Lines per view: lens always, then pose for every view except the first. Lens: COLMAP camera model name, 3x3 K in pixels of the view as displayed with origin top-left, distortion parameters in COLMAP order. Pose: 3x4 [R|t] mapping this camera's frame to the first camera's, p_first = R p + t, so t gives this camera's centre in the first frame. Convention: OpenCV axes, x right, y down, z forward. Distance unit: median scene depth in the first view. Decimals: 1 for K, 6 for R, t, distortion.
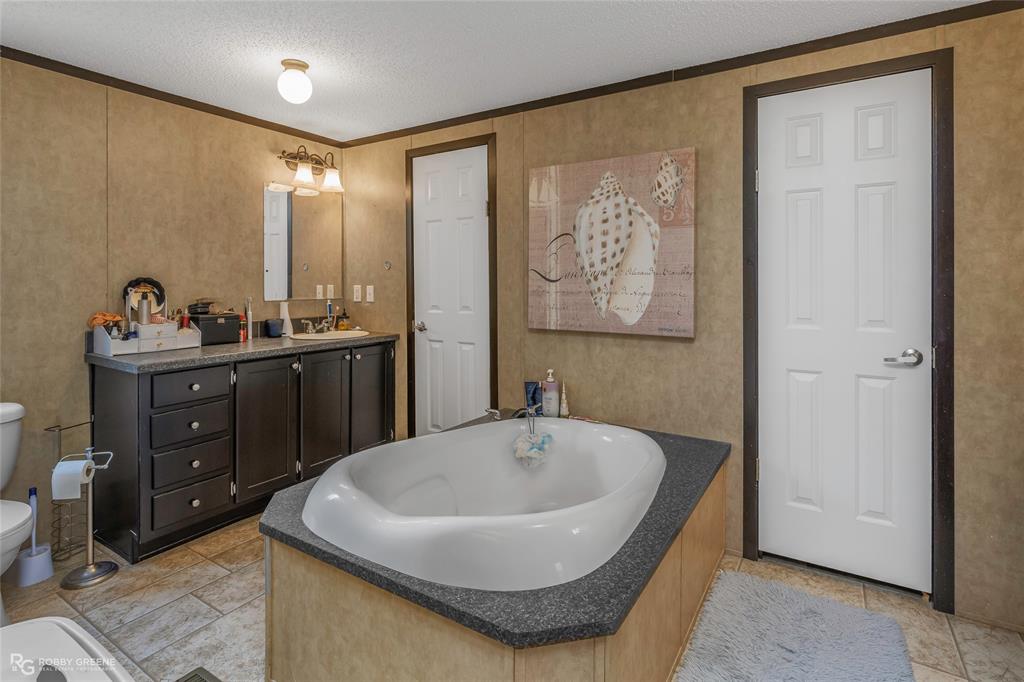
lens RADIAL K [[518.1, 0, 509.7], [0, 518.1, 278.4], [0, 0, 1]] dist [0.000165, 0.000193]
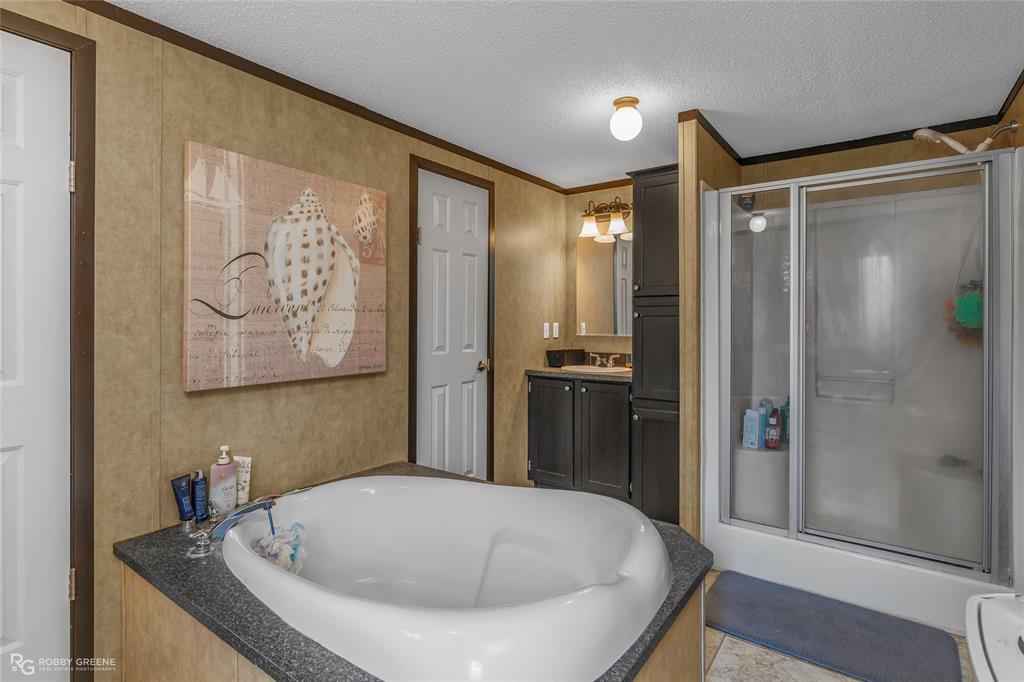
lens RADIAL K [[509.8, 0, 510.5], [0, 509.8, 320.3], [0, 0, 1]] dist [-0.000964, -0.000002]
pose [[0.066661, 0.000816, 0.997775, -0.616732], [-0.004232, 0.999991, -0.000535, 0.008383], [-0.997767, -0.004187, 0.066664, 0.620909]]
